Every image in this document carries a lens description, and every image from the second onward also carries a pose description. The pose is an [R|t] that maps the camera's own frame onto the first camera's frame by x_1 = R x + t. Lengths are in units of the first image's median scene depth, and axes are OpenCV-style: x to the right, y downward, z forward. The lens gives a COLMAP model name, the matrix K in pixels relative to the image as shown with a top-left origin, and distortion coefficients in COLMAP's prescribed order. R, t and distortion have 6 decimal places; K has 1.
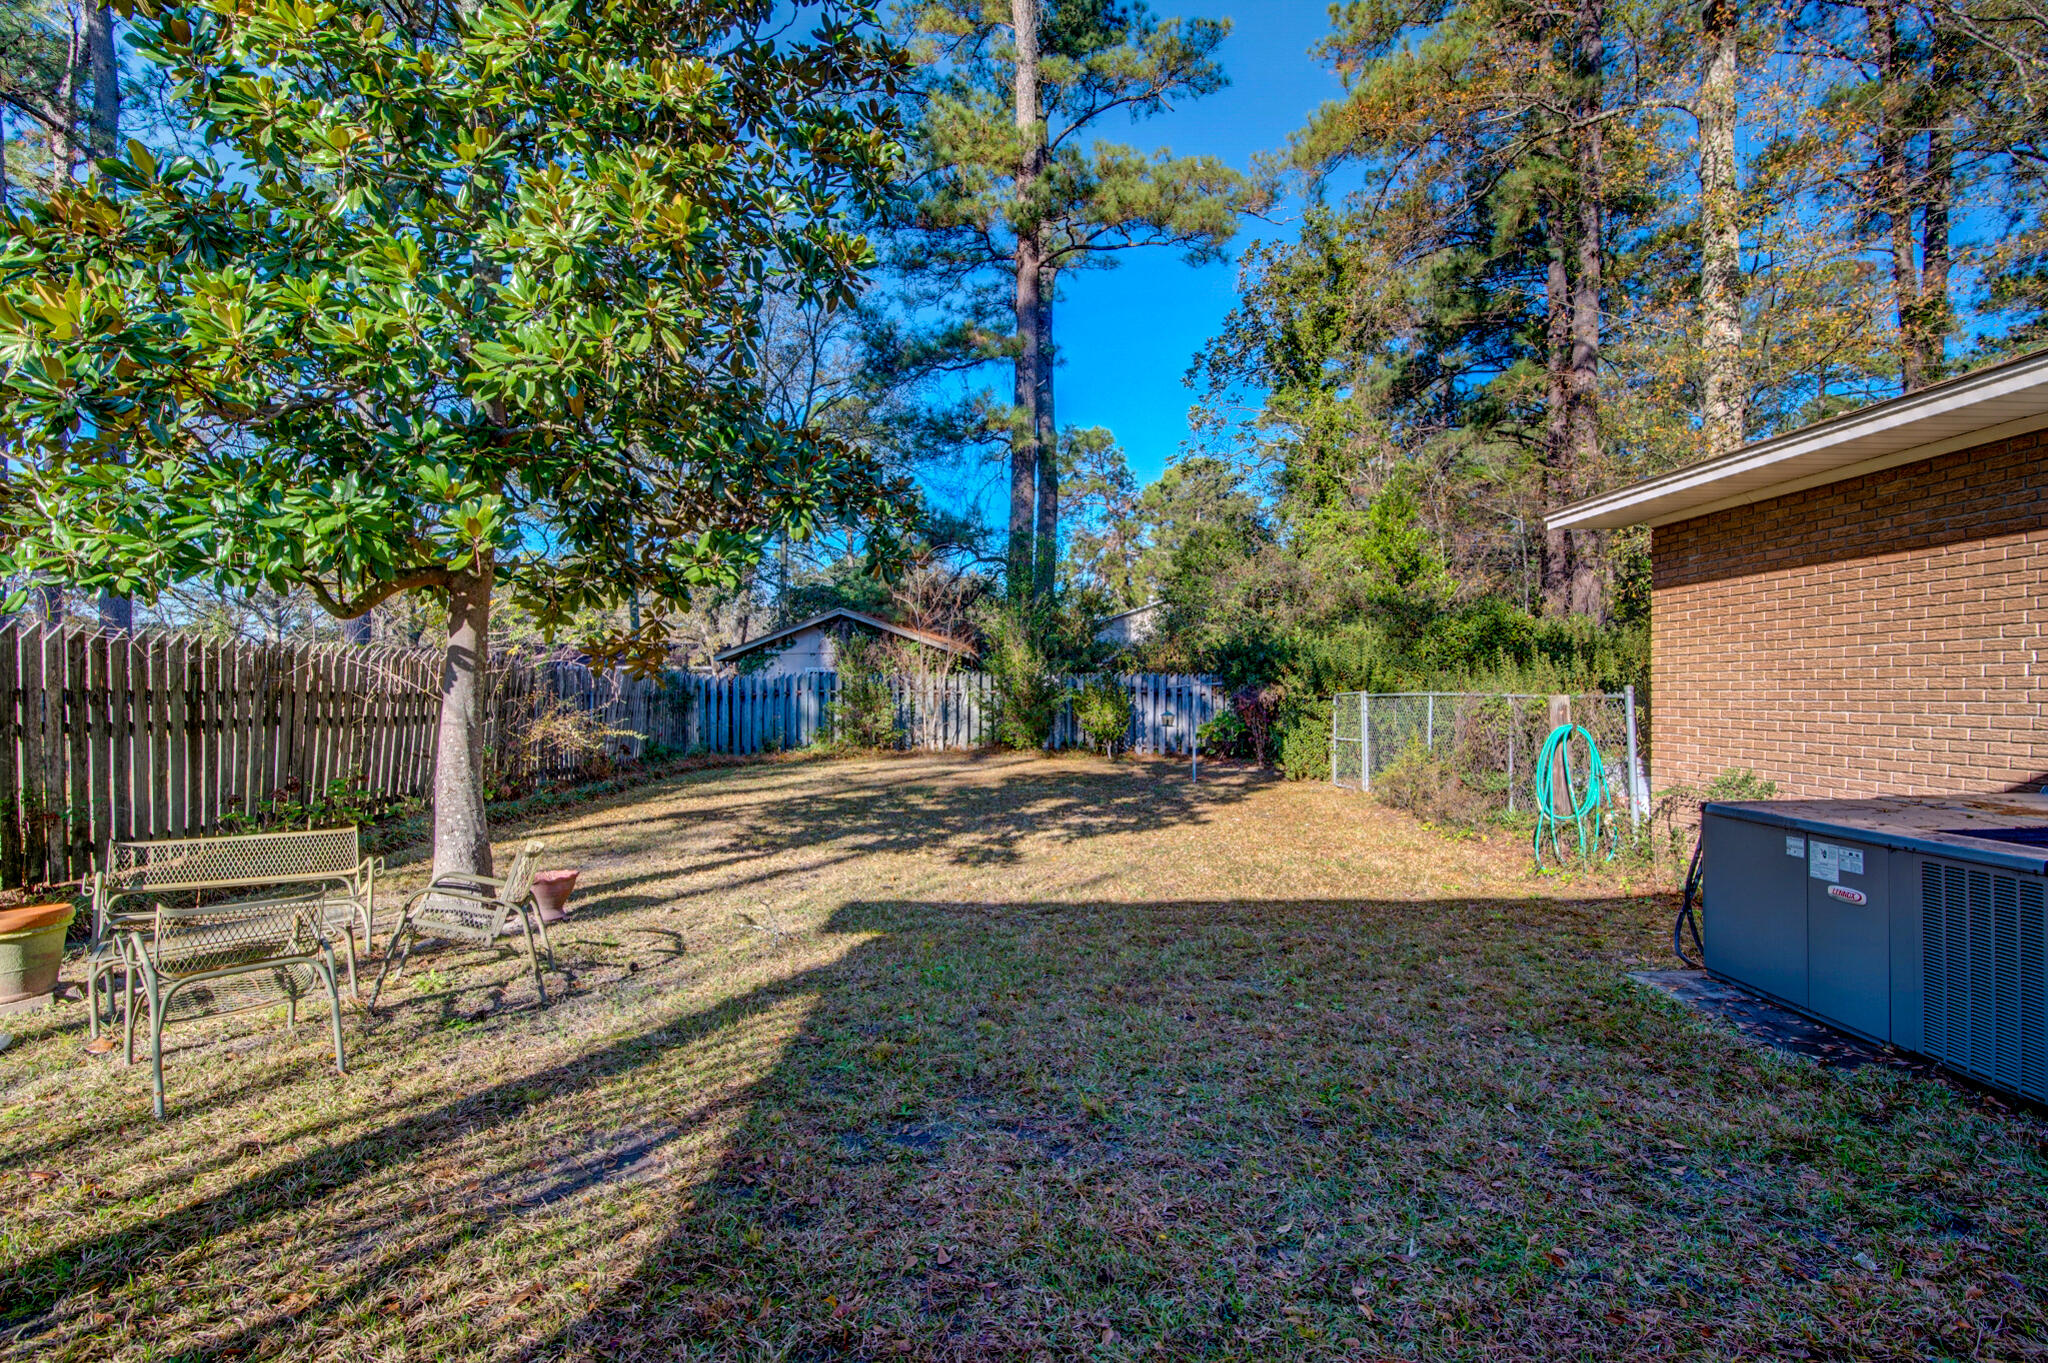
lens RADIAL K [[935.5, 0, 1009.3], [0, 935.5, 684.1], [0, 0, 1]] dist [-0.017893, 0.000798]
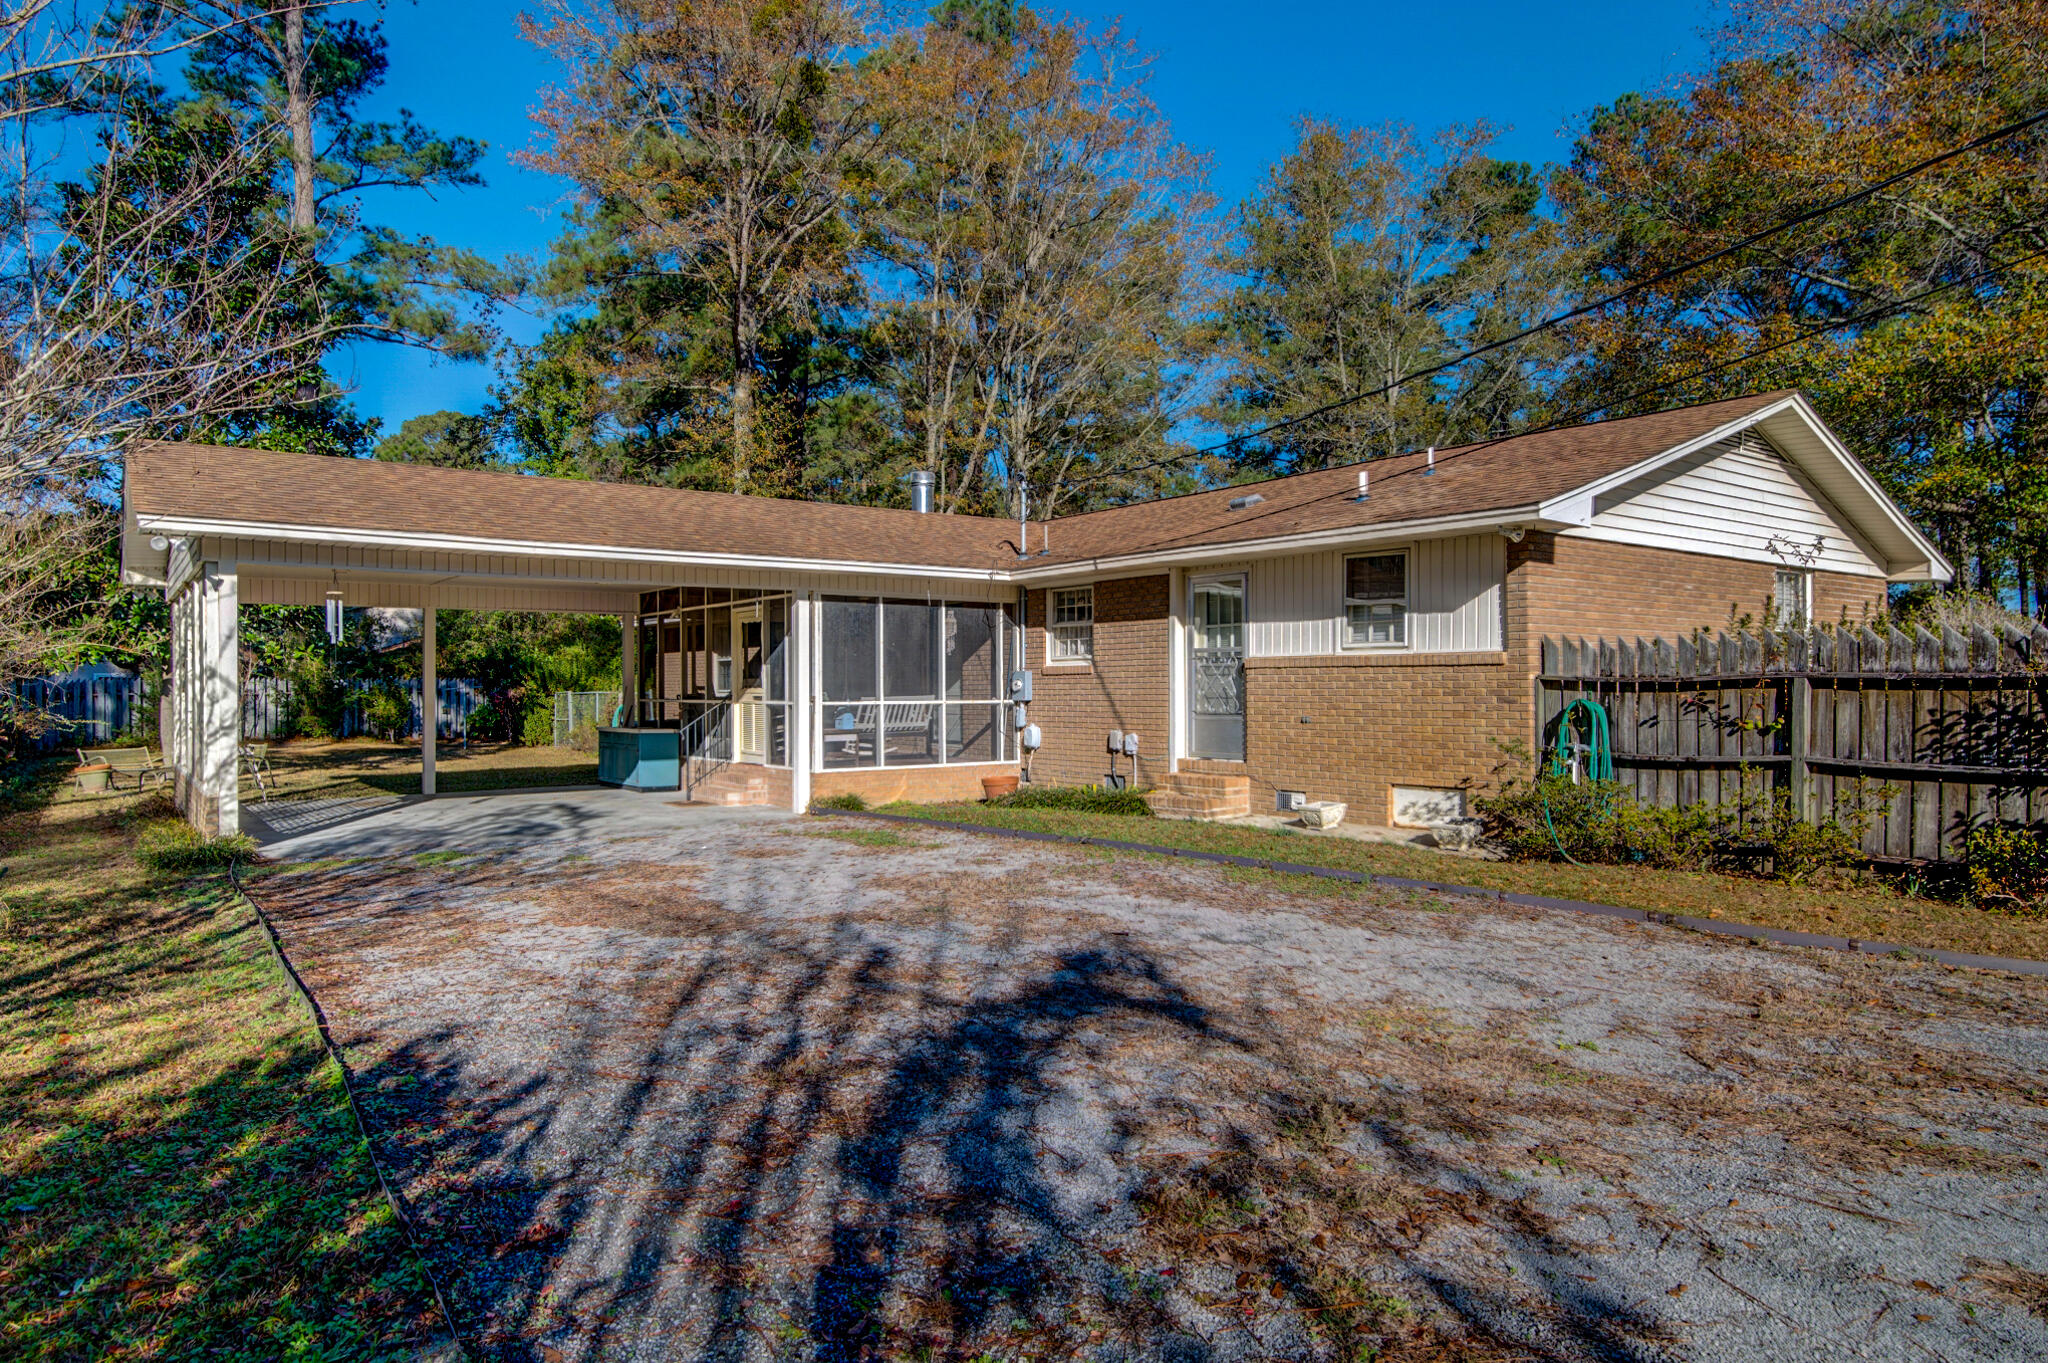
lens RADIAL K [[1294.9, 0, 1027.5], [0, 1294.9, 684.1], [0, 0, 1]] dist [0.002187, 0.000257]
pose [[0.809712, -0.005521, 0.586801, -0.242521], [0.000610, 0.999963, 0.008566, -0.017616], [-0.586827, -0.006578, 0.809686, -1.021602]]
